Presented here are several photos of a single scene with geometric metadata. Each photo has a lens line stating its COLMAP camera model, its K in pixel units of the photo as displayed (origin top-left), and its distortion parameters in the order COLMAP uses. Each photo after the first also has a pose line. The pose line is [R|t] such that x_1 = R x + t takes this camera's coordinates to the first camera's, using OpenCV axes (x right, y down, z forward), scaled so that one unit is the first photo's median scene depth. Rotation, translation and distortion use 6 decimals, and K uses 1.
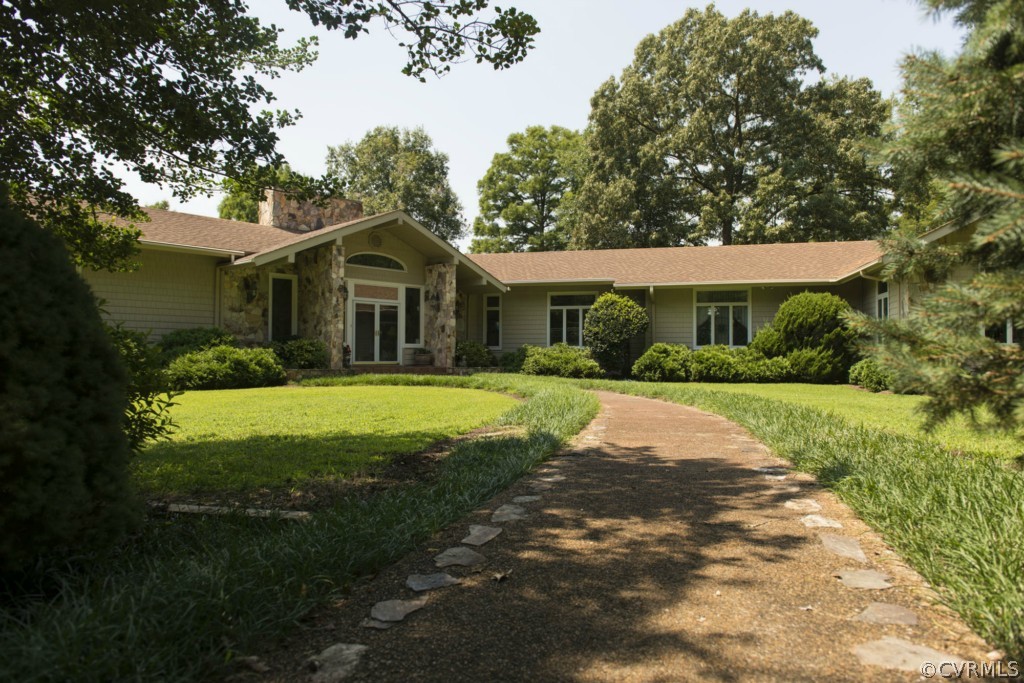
lens RADIAL K [[692.5, 0, 512.0], [0, 692.5, 342.1], [0, 0, 1]] dist [-0.000167, 0.000156]
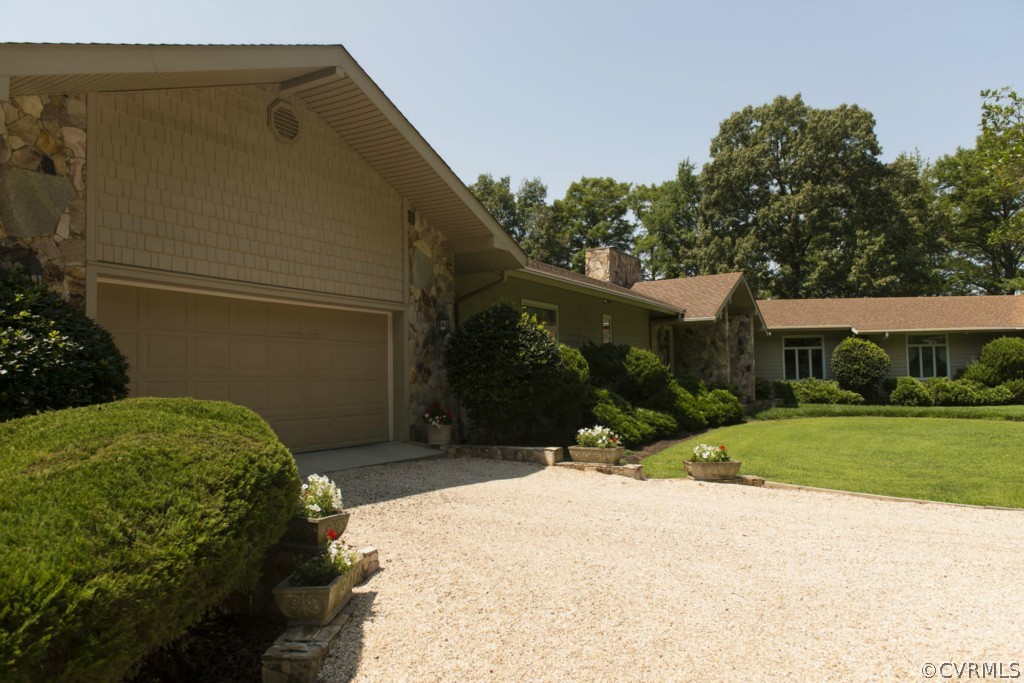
lens RADIAL K [[692.5, 0, 512.2], [0, 692.5, 342.1], [0, 0, 1]] dist [-0.000167, 0.000156]
pose [[0.973670, -0.009244, 0.227776, -0.763656], [0.016673, 0.999389, -0.030712, -0.034074], [-0.227353, 0.033701, 0.973229, -0.092275]]
